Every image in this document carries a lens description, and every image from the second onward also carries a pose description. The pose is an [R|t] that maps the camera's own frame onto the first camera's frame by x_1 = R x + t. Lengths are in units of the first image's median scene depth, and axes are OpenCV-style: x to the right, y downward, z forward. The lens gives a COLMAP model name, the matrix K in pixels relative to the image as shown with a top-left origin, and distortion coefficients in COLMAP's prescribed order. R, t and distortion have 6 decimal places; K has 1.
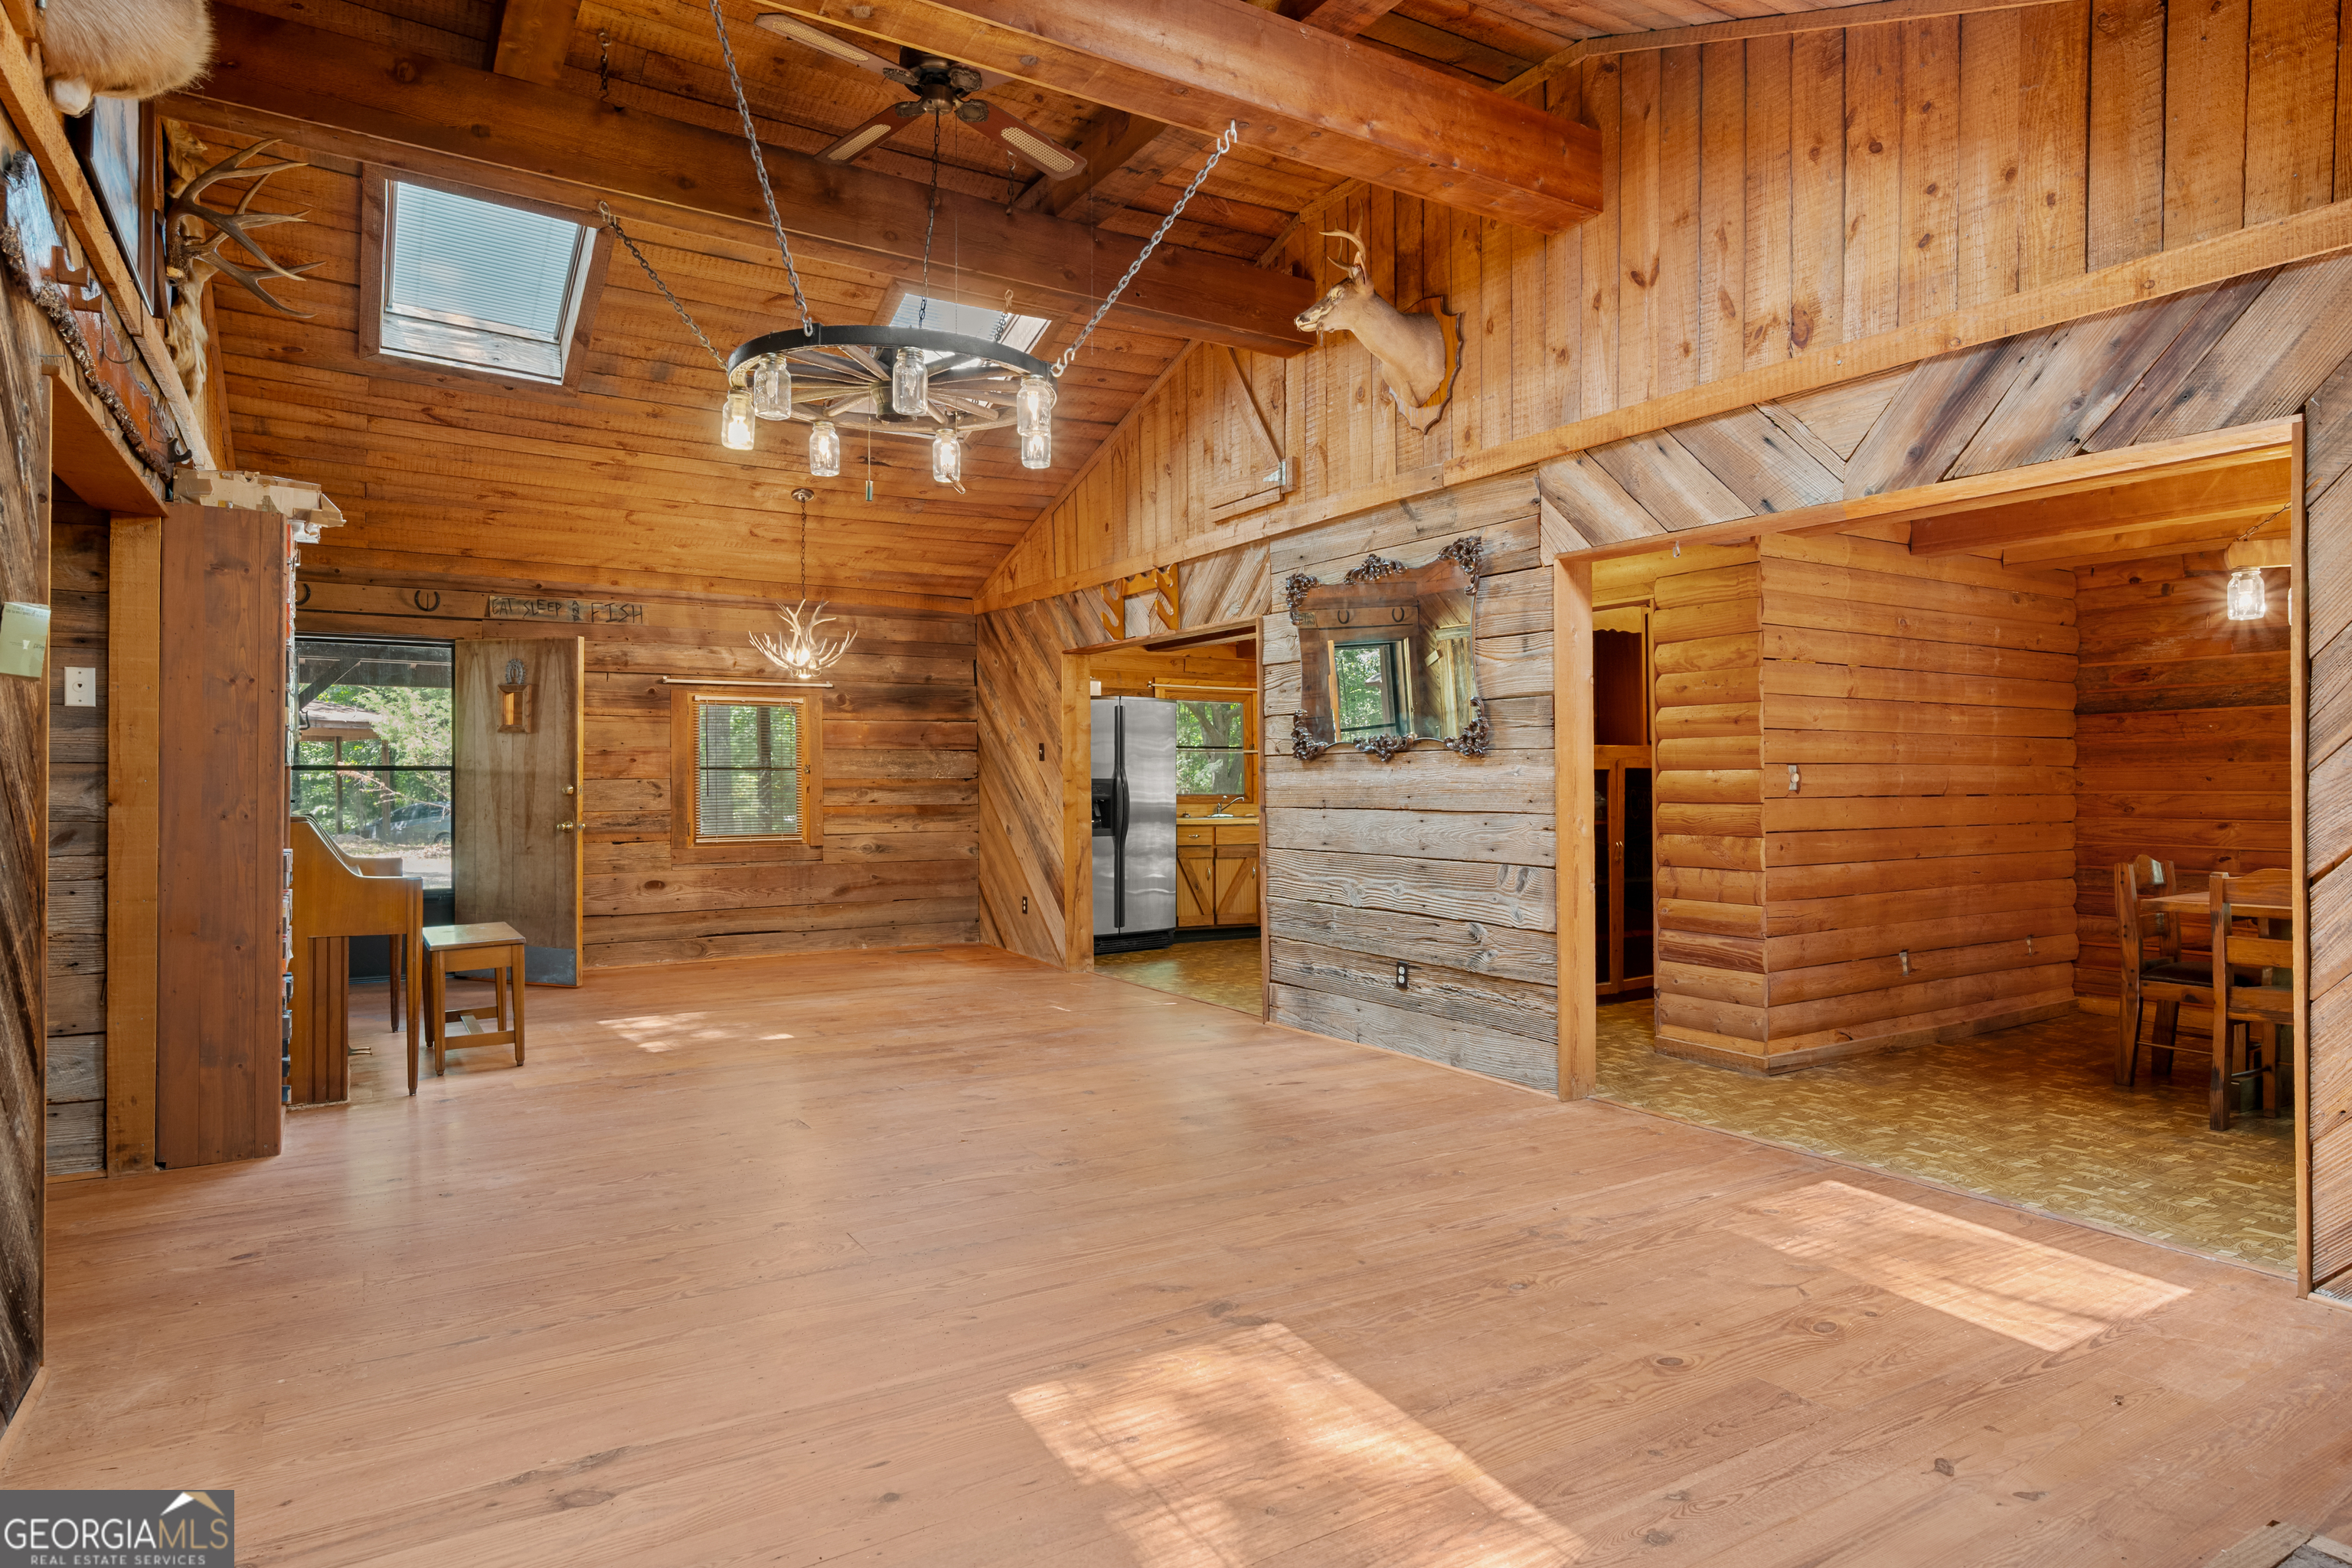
lens RADIAL K [[1326.5, 0, 1178.6], [0, 1326.5, 795.1], [0, 0, 1]] dist [-0.003241, 0.000486]
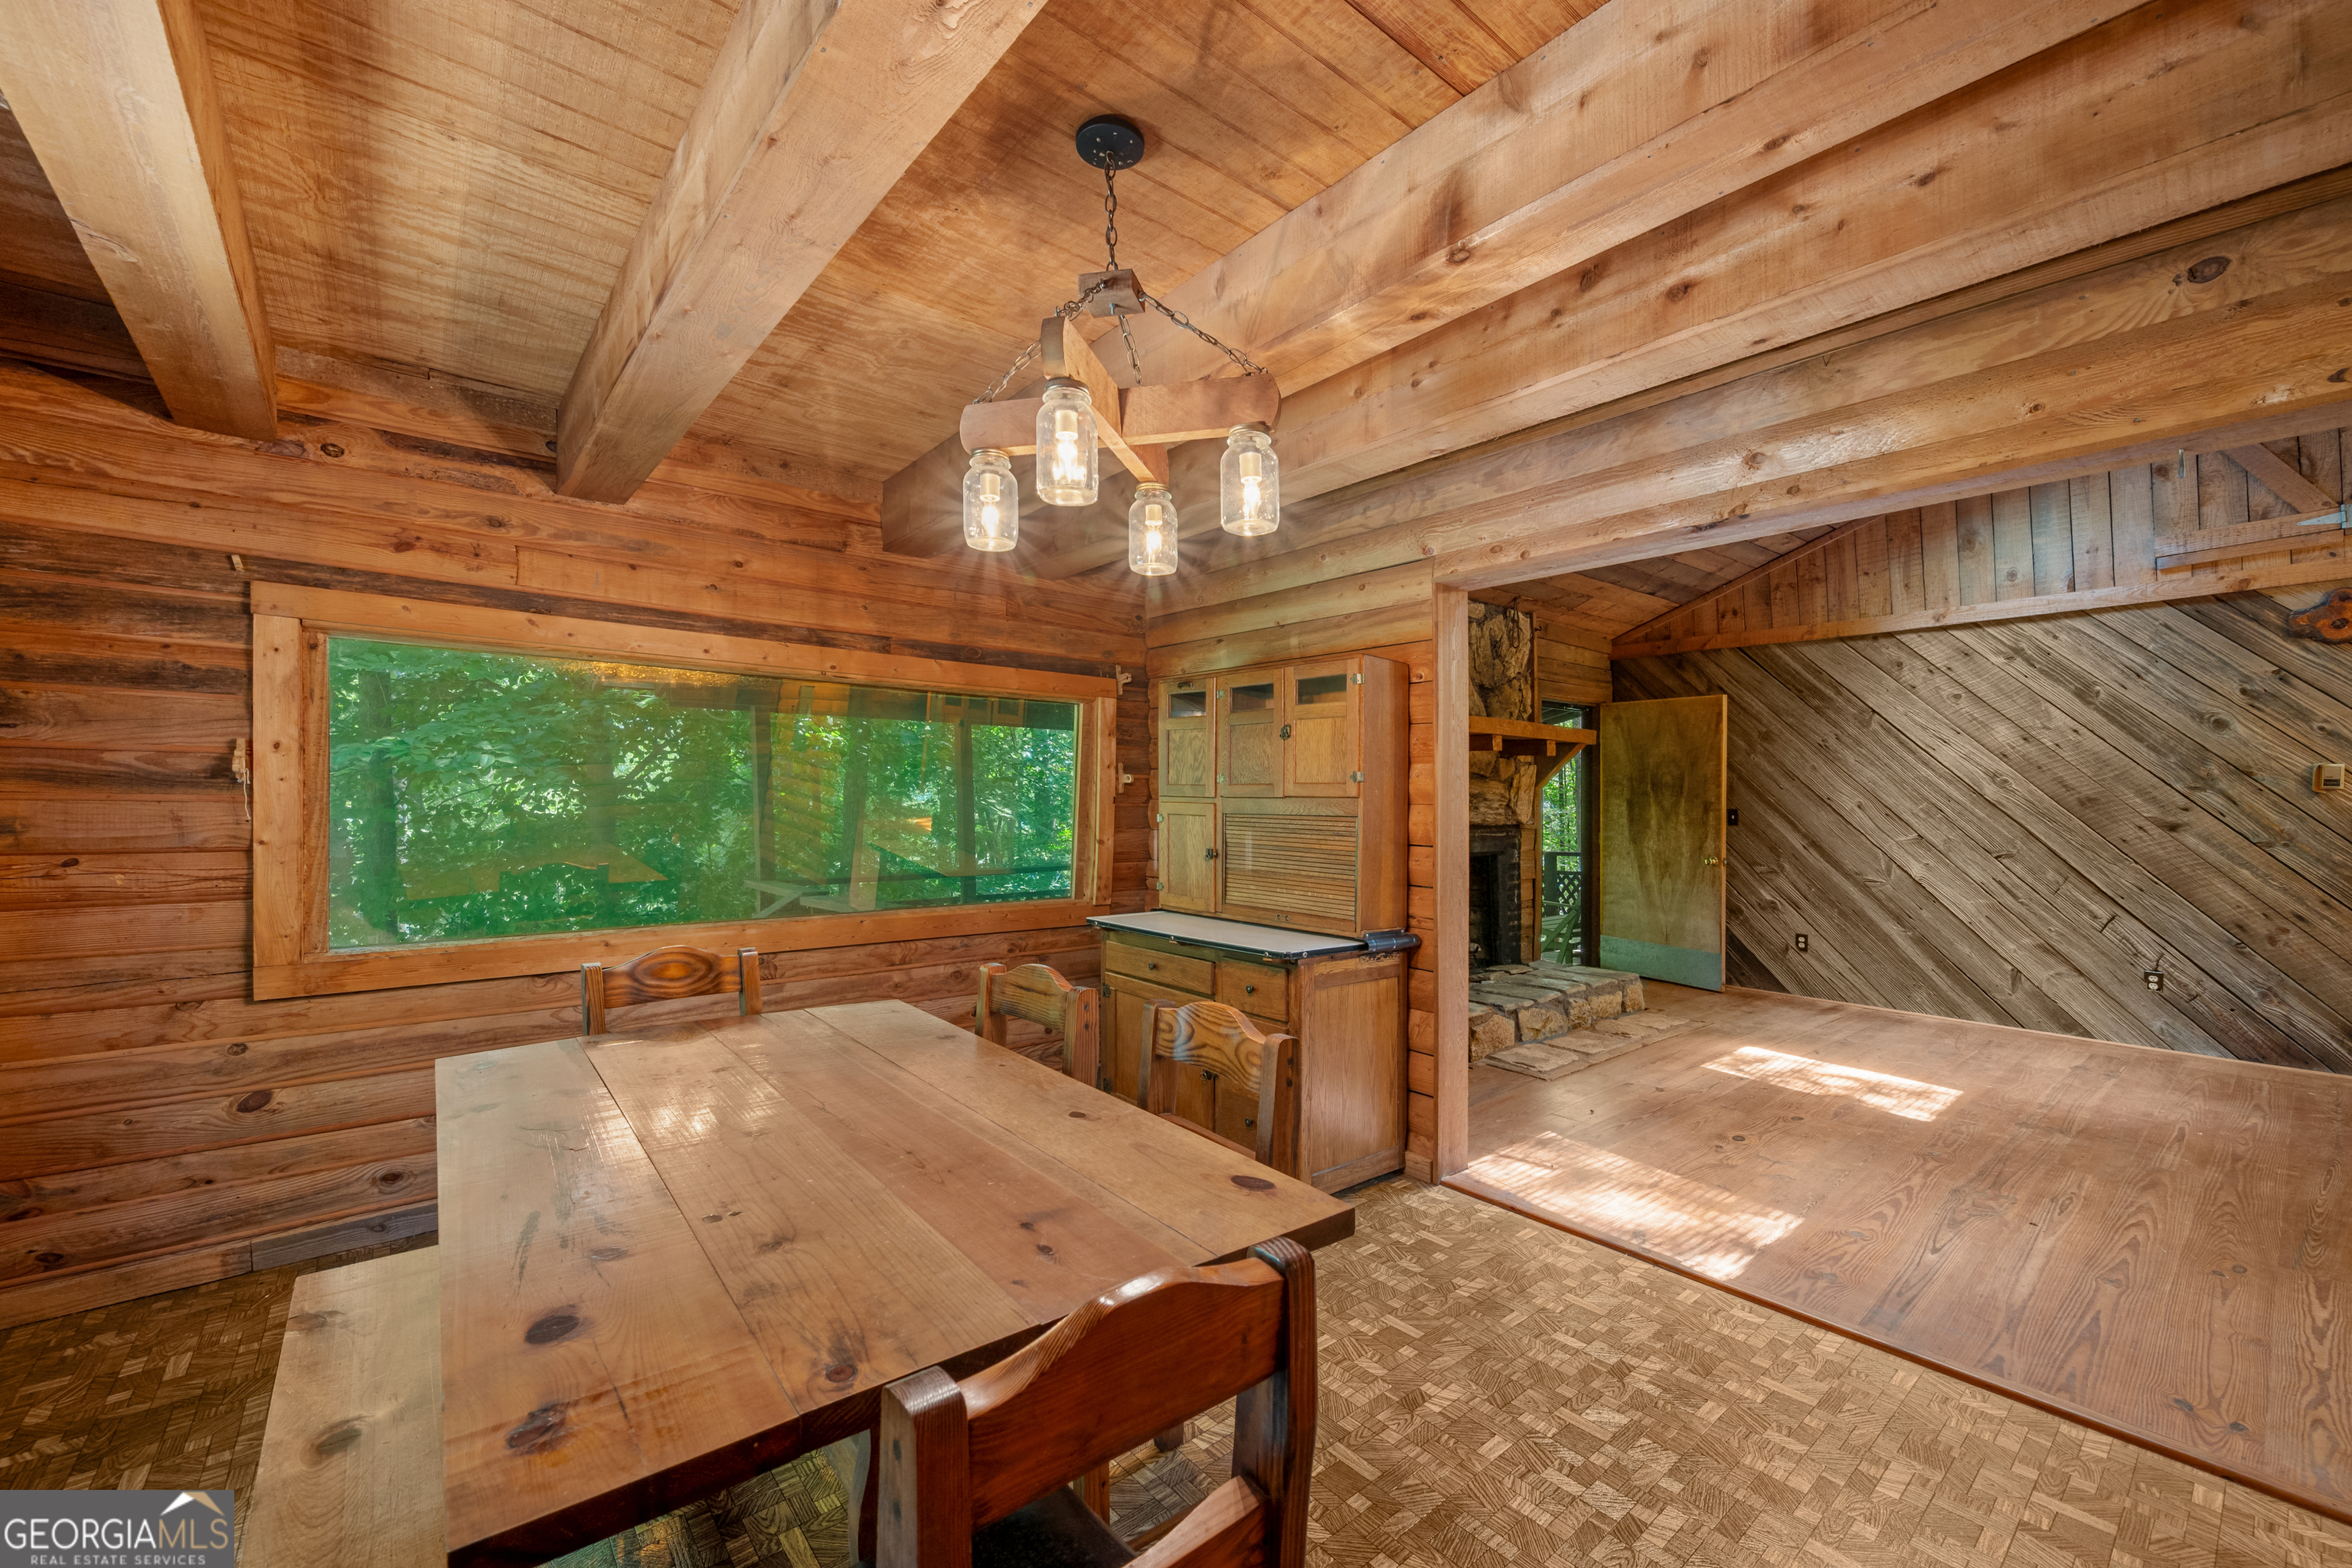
lens RADIAL K [[954.5, 0, 1163.0], [0, 954.5, 782.9], [0, 0, 1]] dist [-0.000739, 0.000280]
pose [[-0.991248, -0.012507, -0.131418, 0.495830], [-0.011025, 0.999867, -0.011996, -0.016194], [0.131550, -0.010442, -0.991254, 0.757336]]
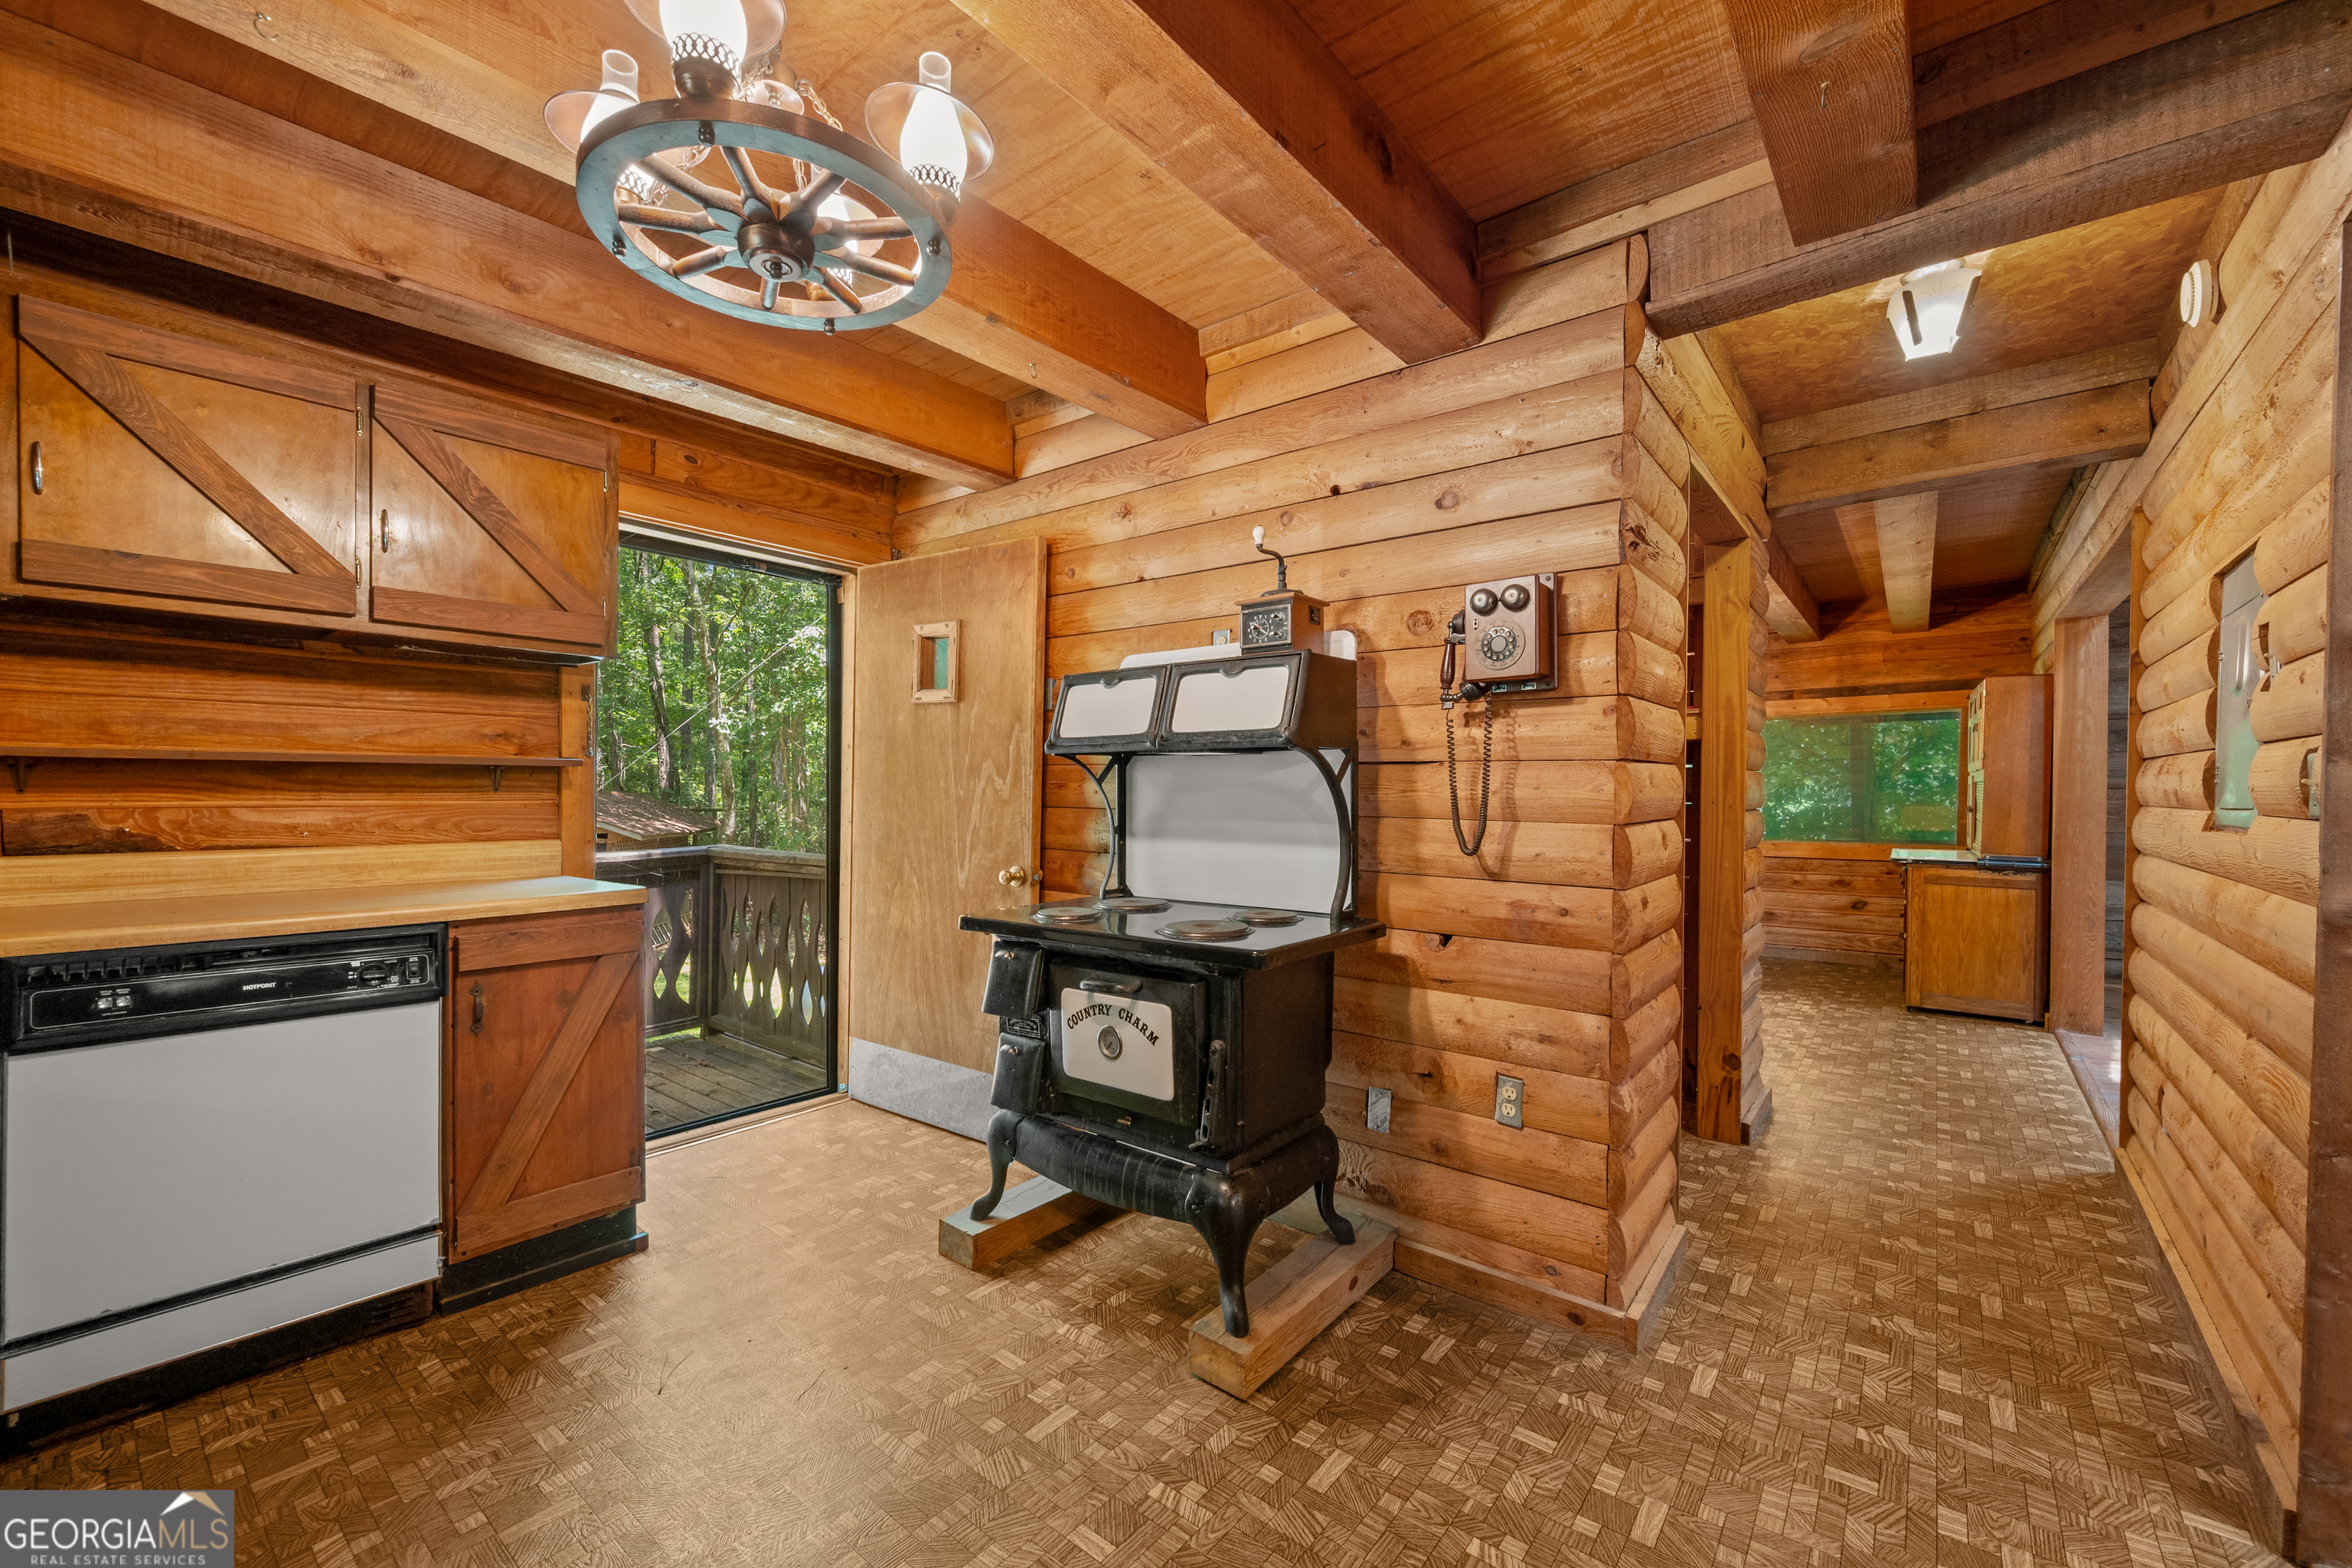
lens RADIAL K [[941.9, 0, 1178.6], [0, 941.9, 793.8], [0, 0, 1]] dist [0.000760, 0.000022]
pose [[-0.327858, 0.002471, 0.944724, -0.027851], [0.009248, 0.999957, 0.000594, -0.005250], [-0.944682, 0.008932, -0.327867, 1.061083]]
